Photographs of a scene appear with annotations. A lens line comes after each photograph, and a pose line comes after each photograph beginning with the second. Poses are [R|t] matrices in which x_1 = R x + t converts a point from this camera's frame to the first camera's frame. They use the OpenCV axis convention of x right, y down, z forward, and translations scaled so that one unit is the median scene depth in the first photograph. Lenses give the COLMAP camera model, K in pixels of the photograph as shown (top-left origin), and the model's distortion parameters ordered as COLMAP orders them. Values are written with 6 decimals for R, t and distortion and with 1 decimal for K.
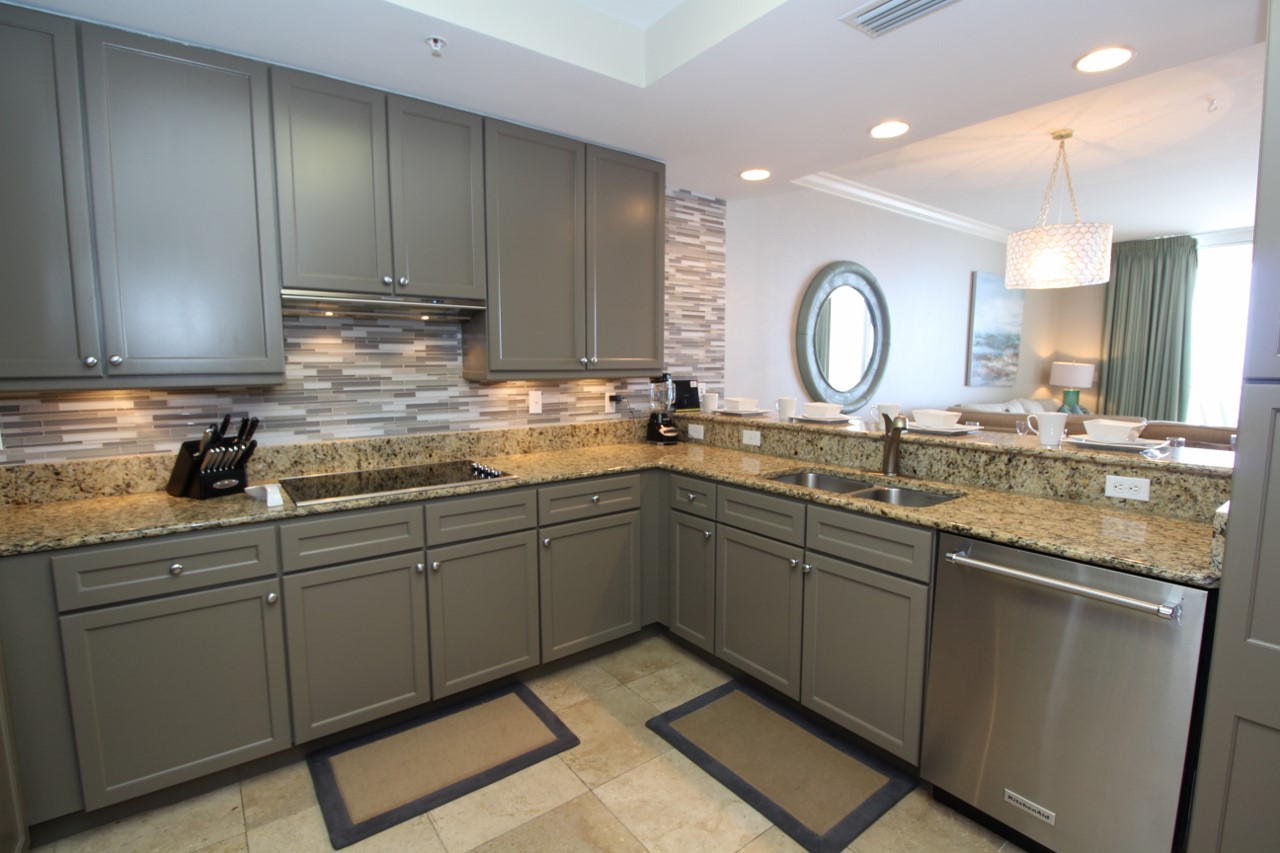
lens RADIAL K [[592.9, 0, 640.3], [0, 592.9, 429.5], [0, 0, 1]] dist [-0.012998, -0.006101]
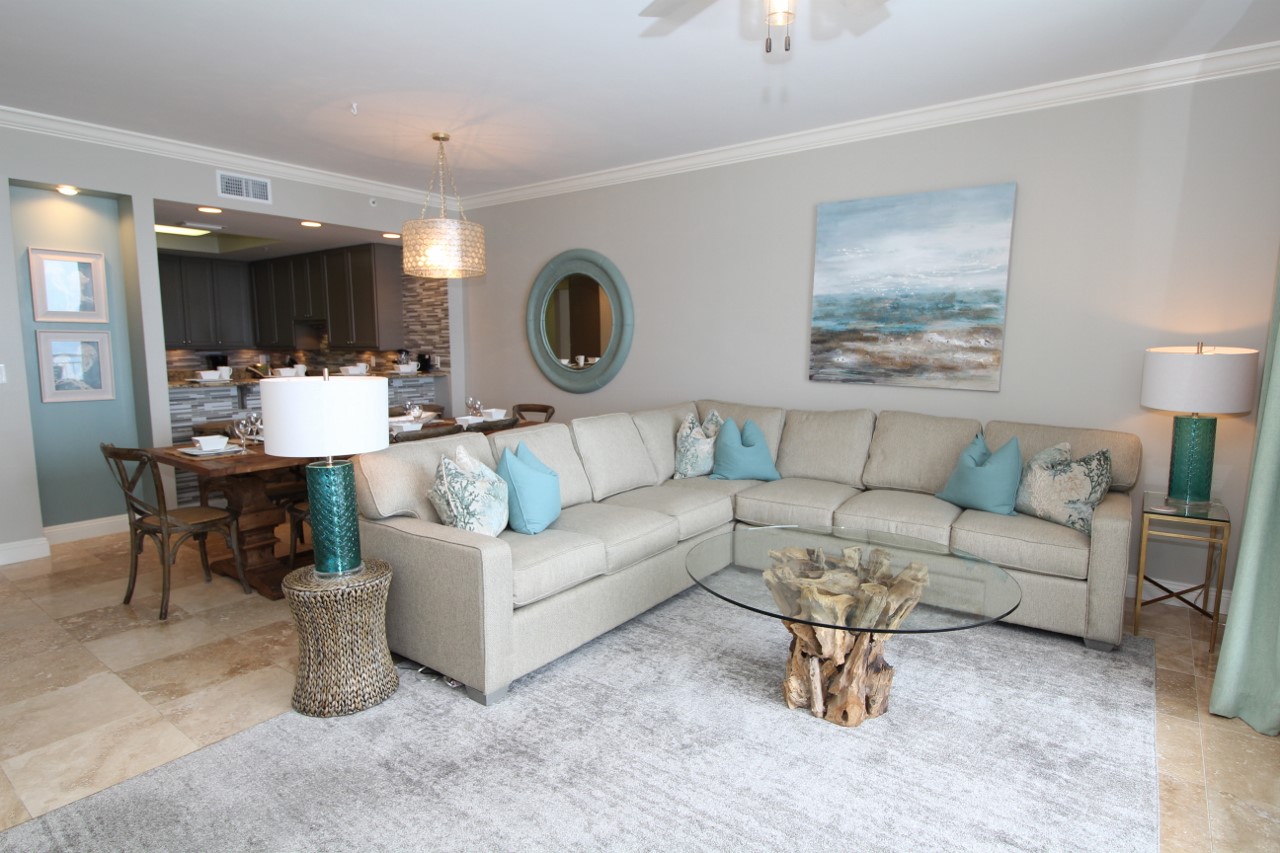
lens RADIAL K [[687.1, 0, 637.4], [0, 687.1, 428.0], [0, 0, 1]] dist [-0.001767, -0.001721]
pose [[0.271687, 0.123050, -0.954487, 2.857061], [-0.106760, 0.989524, 0.097178, -0.172750], [0.956446, 0.075499, 0.281977, 1.388167]]
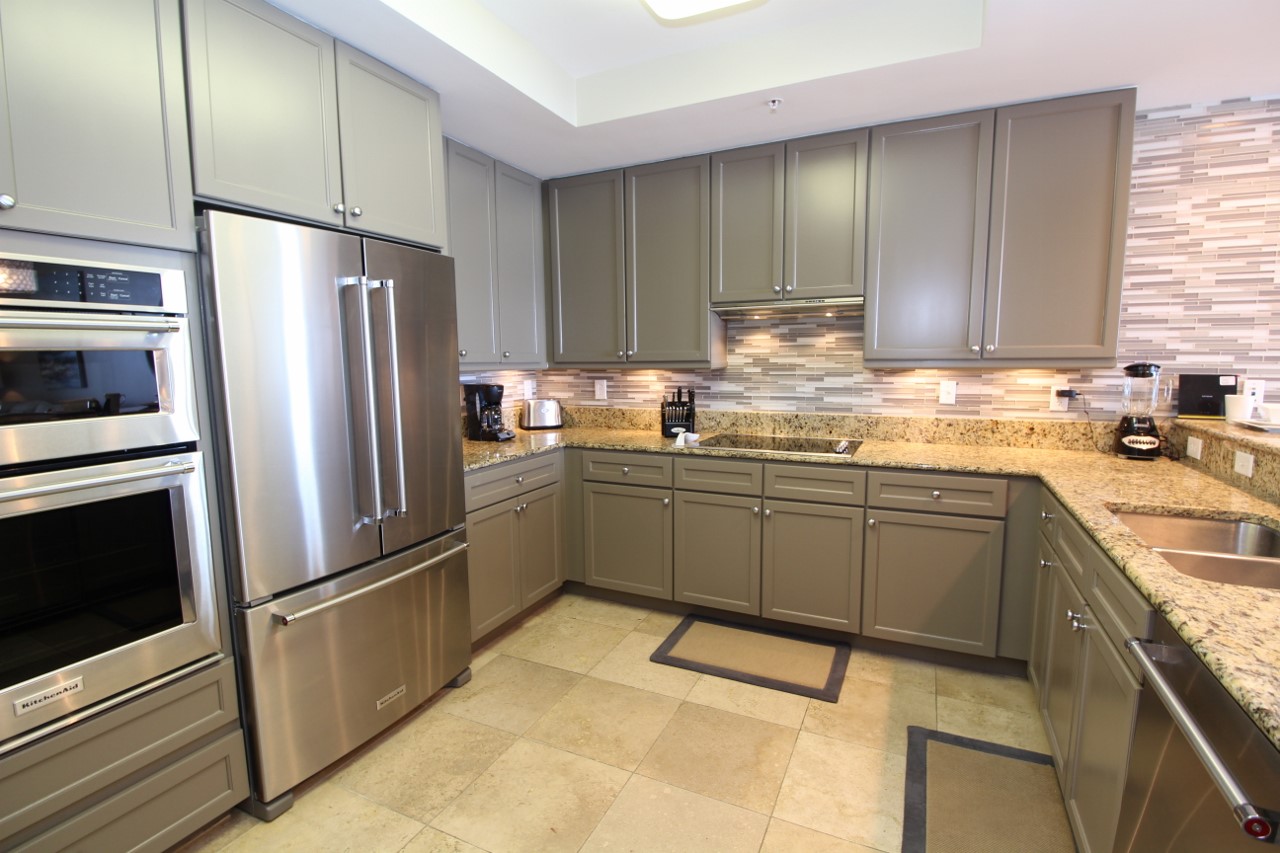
lens RADIAL K [[592.9, 0, 634.6], [0, 592.9, 428.3], [0, 0, 1]] dist [-0.012998, -0.006101]
pose [[0.455509, 0.104278, -0.884103, 0.504044], [-0.088118, 0.993520, 0.071783, -0.013277], [0.885860, 0.045207, 0.461746, 0.116978]]
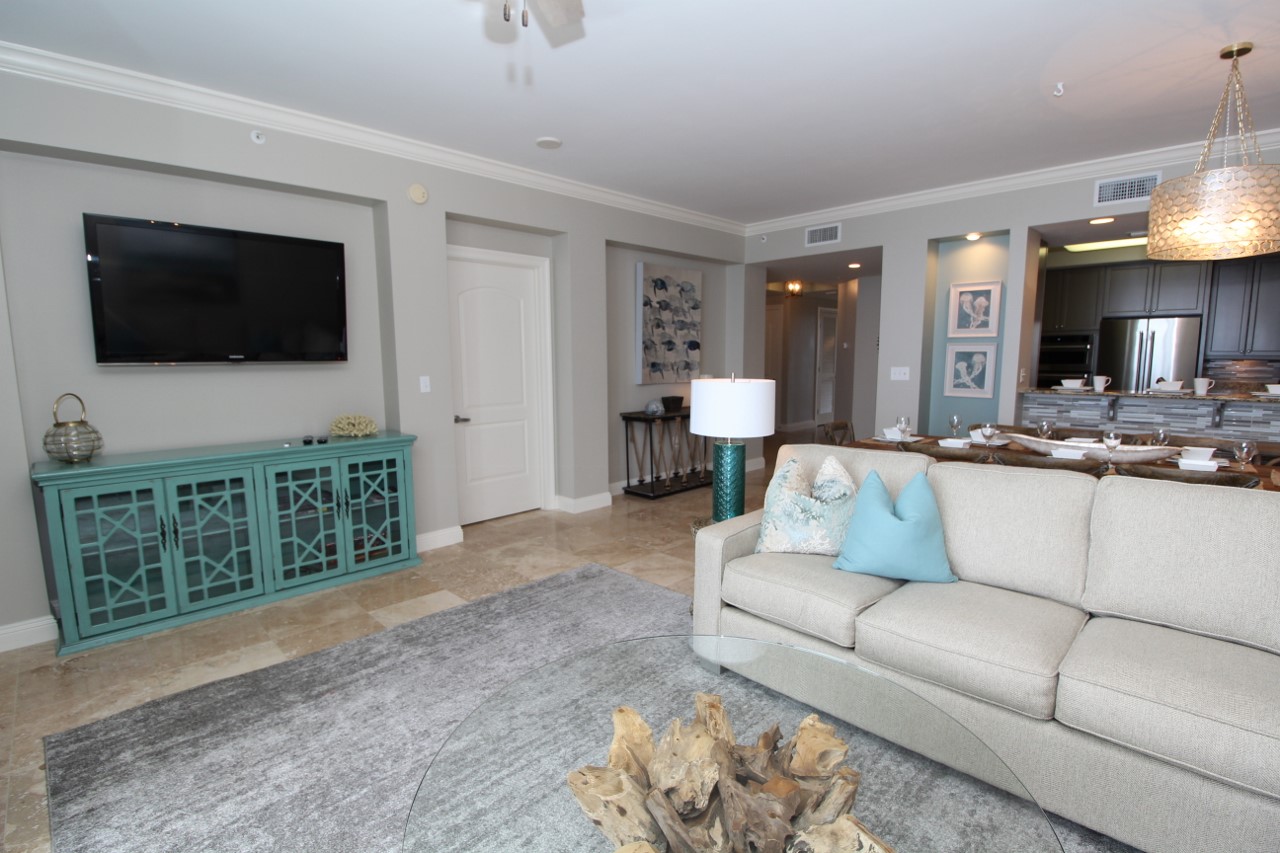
lens RADIAL K [[592.9, 0, 633.2], [0, 592.9, 429.1], [0, 0, 1]] dist [-0.012998, -0.006101]
pose [[-0.991449, 0.027972, -0.127464, 2.148954], [-0.002251, 0.972947, 0.231017, -0.270117], [0.130478, 0.229329, -0.964564, 2.313022]]
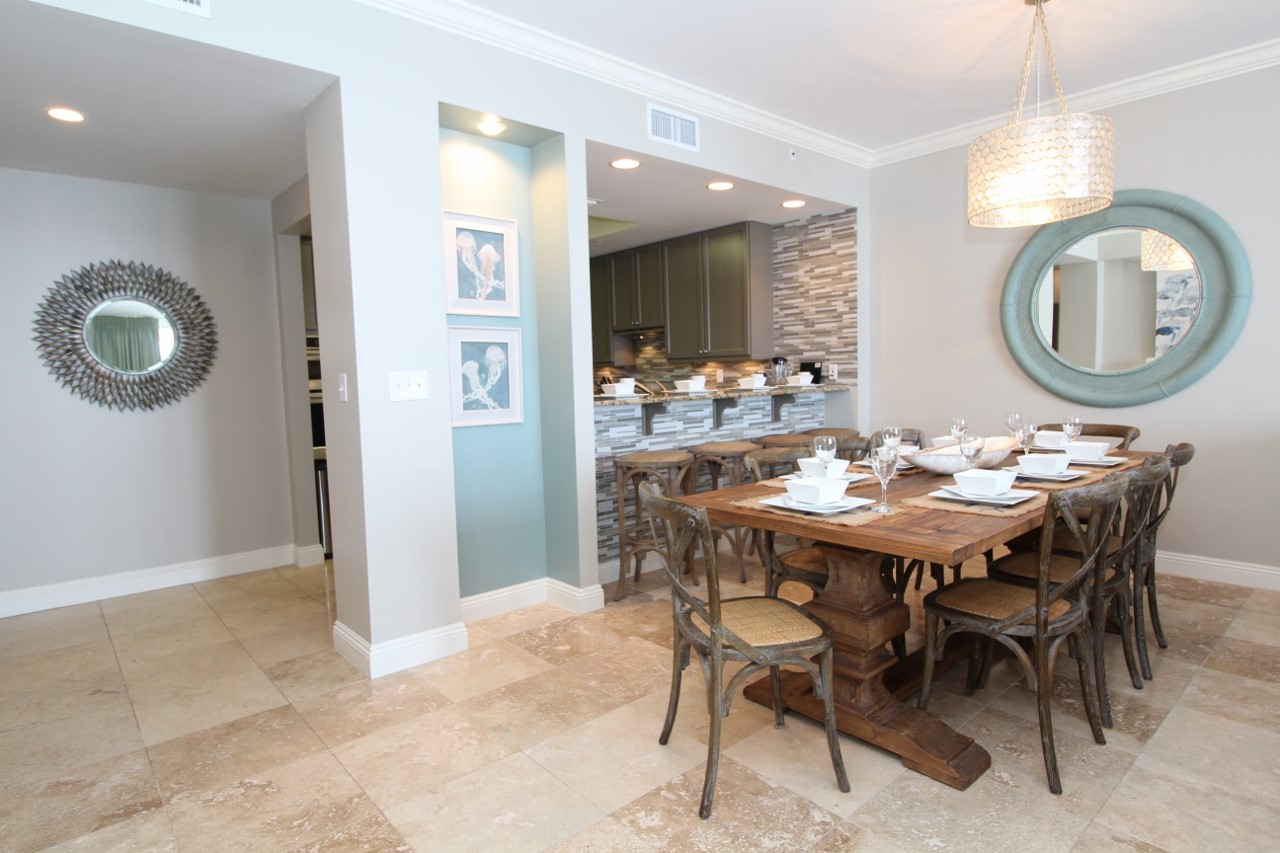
lens RADIAL K [[687.1, 0, 634.3], [0, 687.1, 430.2], [0, 0, 1]] dist [-0.001767, -0.001721]
pose [[0.073218, 0.083869, -0.993783, 2.052279], [-0.081483, 0.993629, 0.077853, -0.027472], [0.993982, 0.075277, 0.079586, 0.674368]]
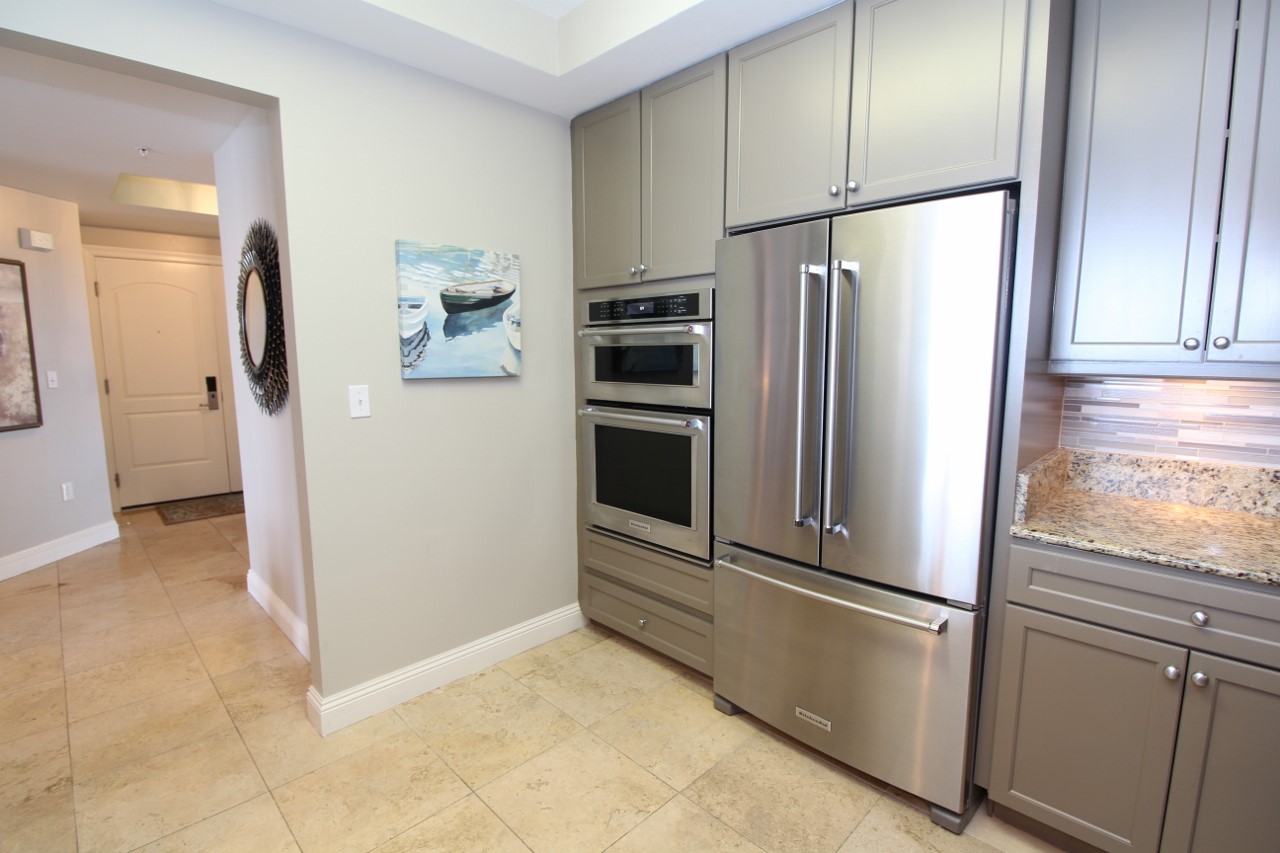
lens RADIAL K [[592.9, 0, 636.9], [0, 592.9, 423.6], [0, 0, 1]] dist [-0.012998, -0.006101]
pose [[-0.990580, 0.024446, -0.134733, 0.007833], [-0.007480, 0.972805, 0.231505, -0.090571], [0.136728, 0.230332, -0.963459, 0.785935]]
